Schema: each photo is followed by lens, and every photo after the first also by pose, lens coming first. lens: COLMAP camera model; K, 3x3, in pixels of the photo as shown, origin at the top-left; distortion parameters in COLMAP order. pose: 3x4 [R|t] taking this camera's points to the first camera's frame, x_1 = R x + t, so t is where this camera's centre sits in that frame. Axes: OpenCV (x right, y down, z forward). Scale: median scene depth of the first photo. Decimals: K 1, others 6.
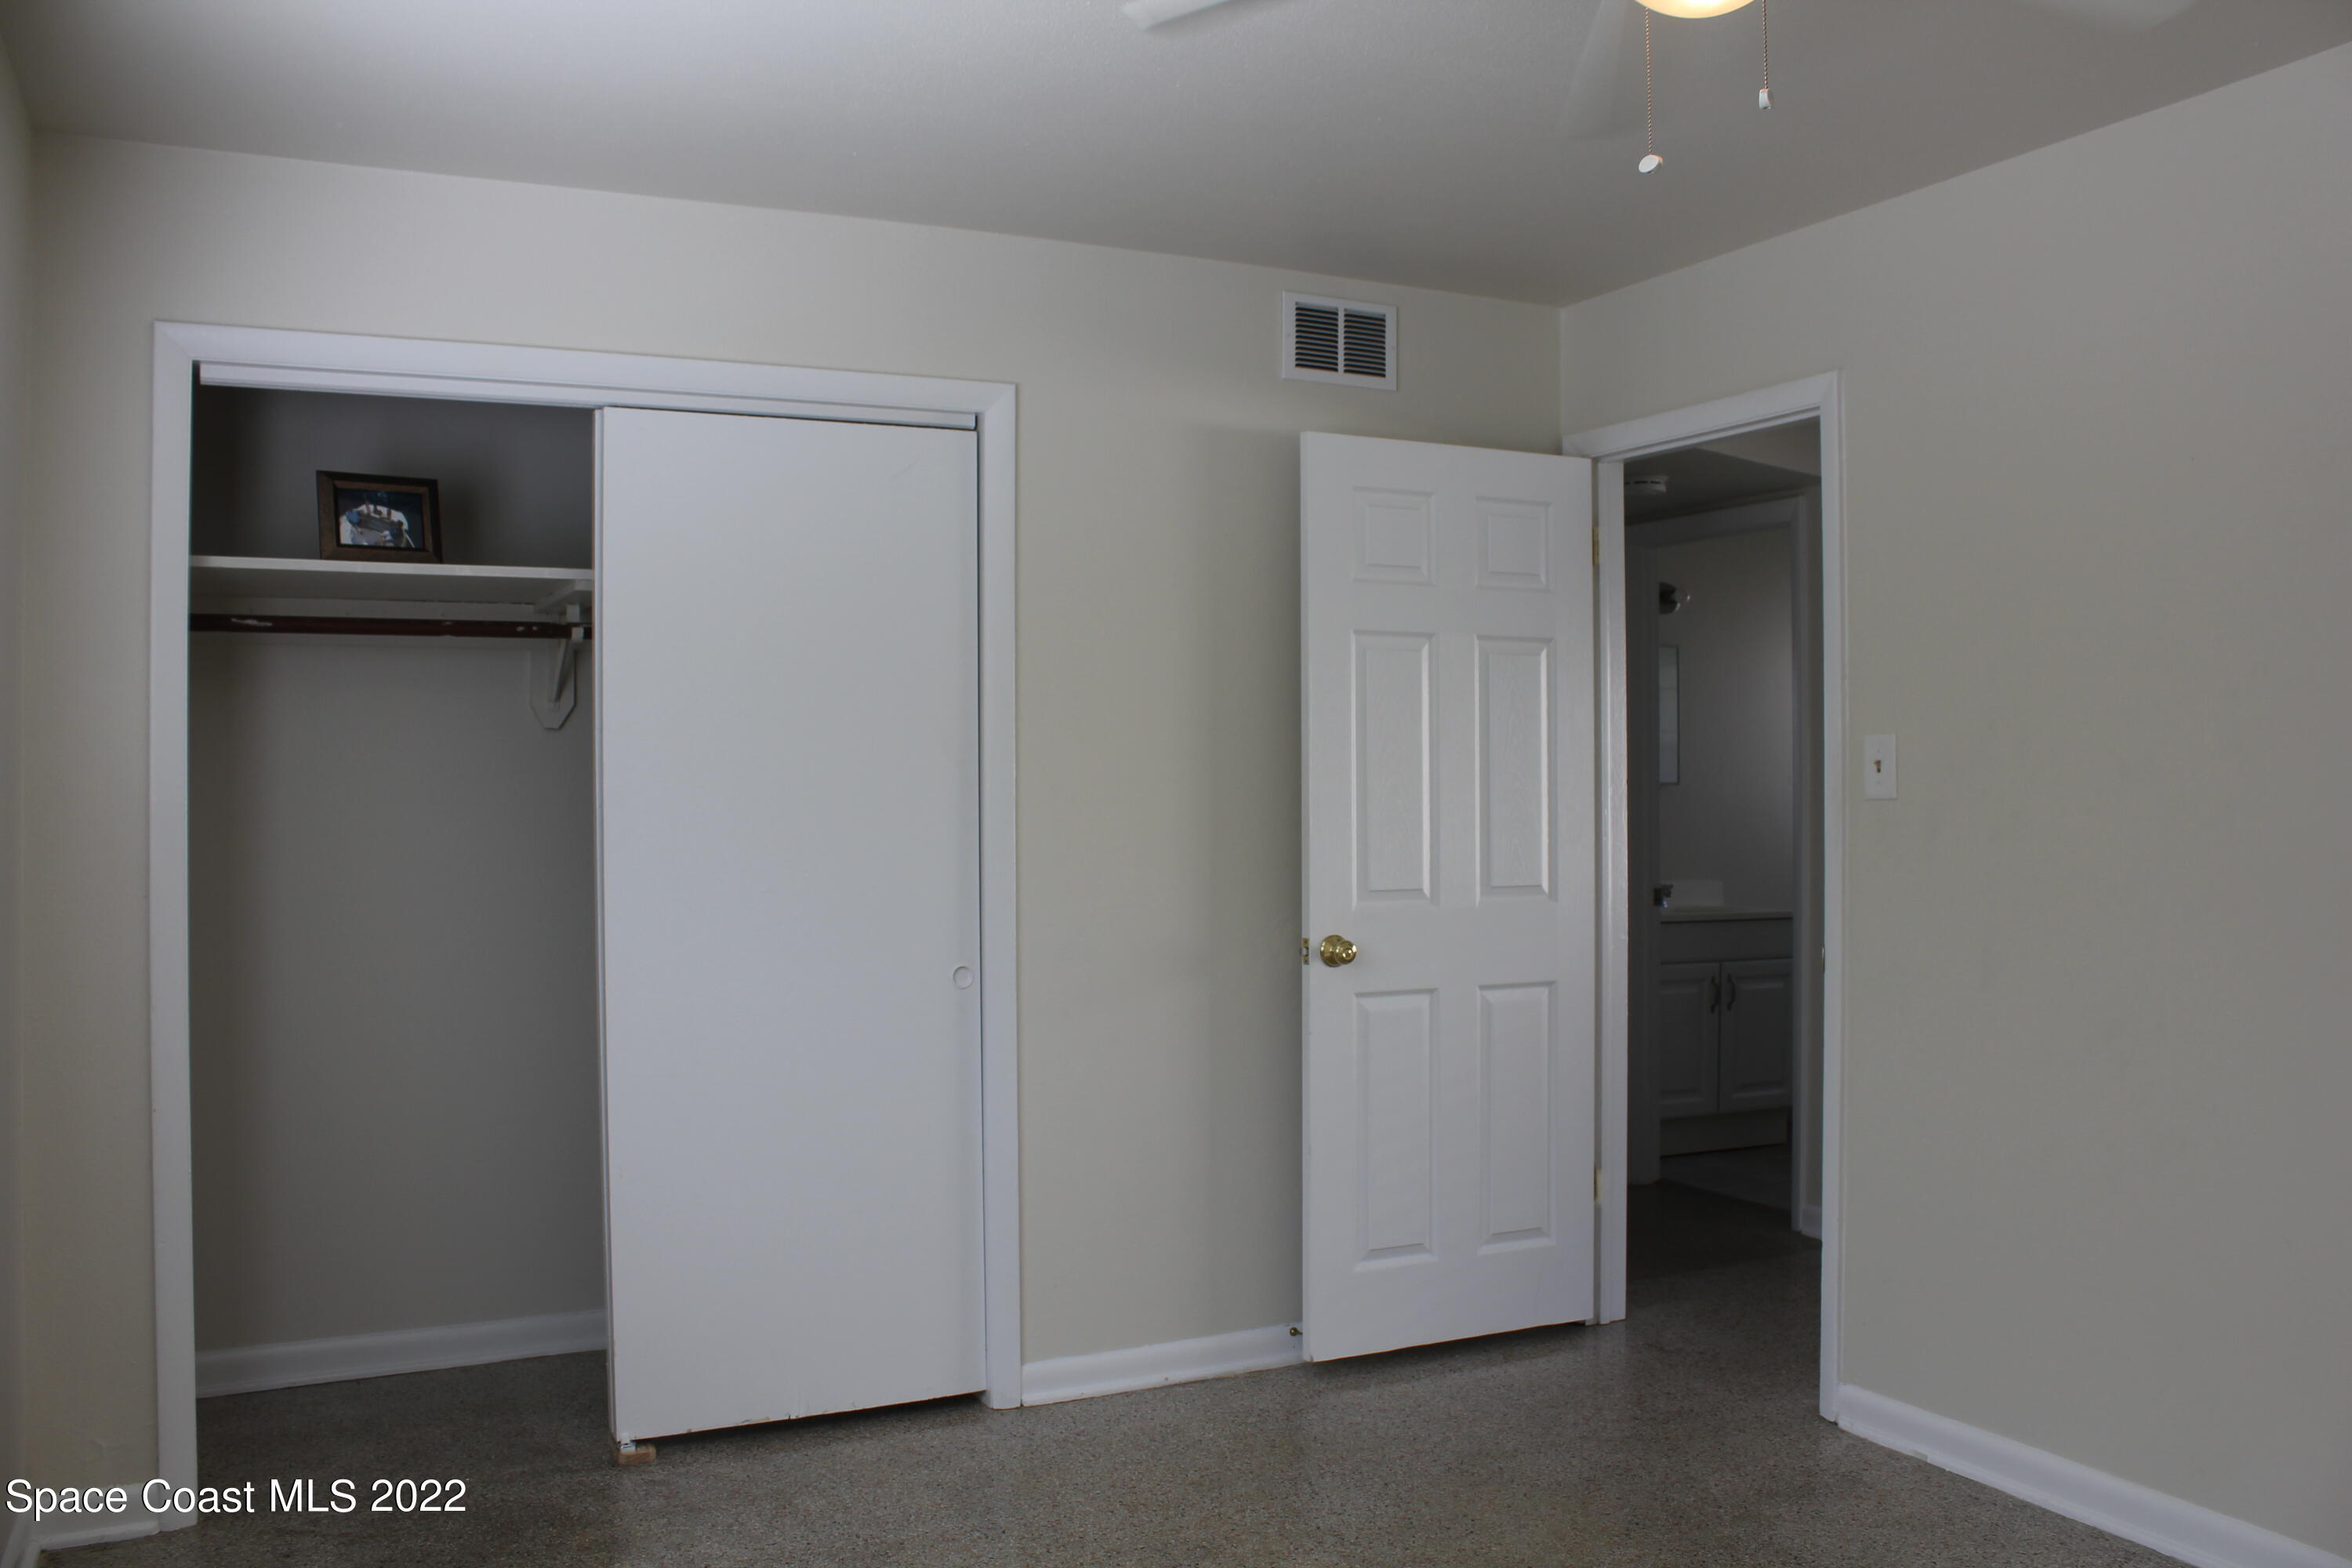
lens RADIAL K [[1974.1, 0, 1182.4], [0, 1974.1, 784.5], [0, 0, 1]] dist [-0.125935, 0.038688]
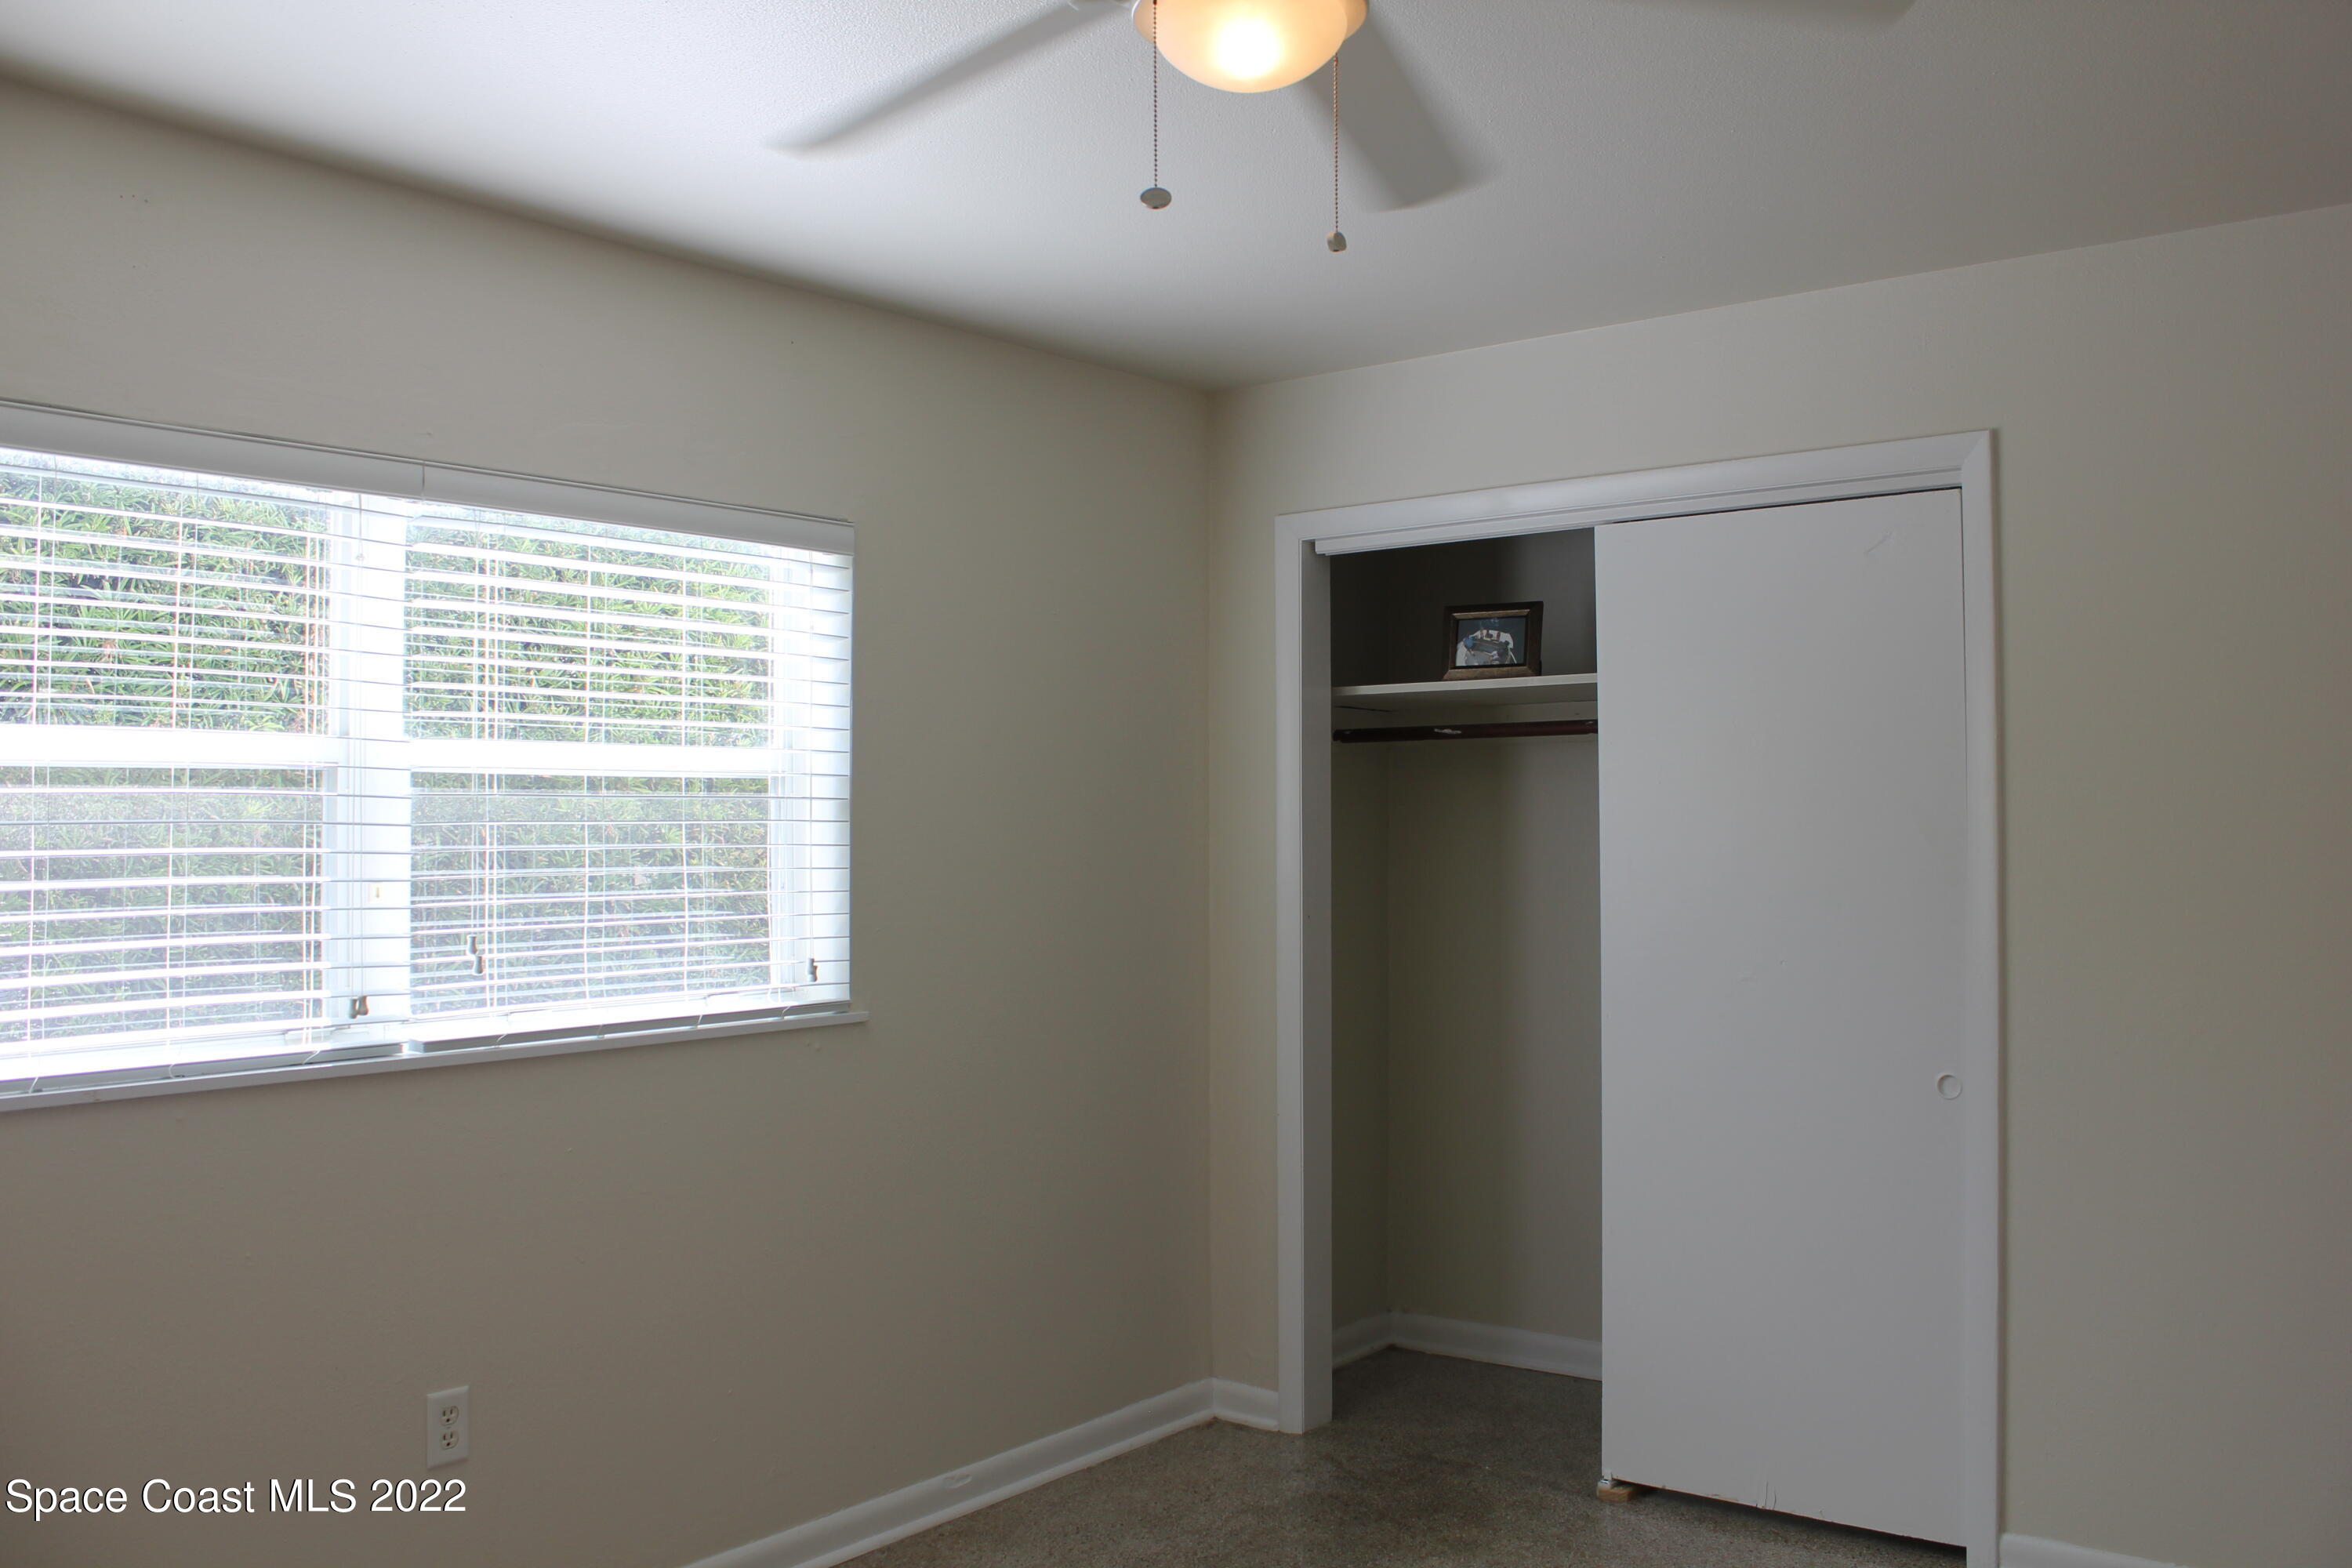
lens RADIAL K [[1974.1, 0, 1190.2], [0, 1974.1, 773.3], [0, 0, 1]] dist [-0.125935, 0.038688]
pose [[0.418030, -0.019015, -0.908234, 0.608139], [-0.000740, 0.999773, -0.021272, -0.031138], [0.908433, 0.009564, 0.417921, 0.332091]]
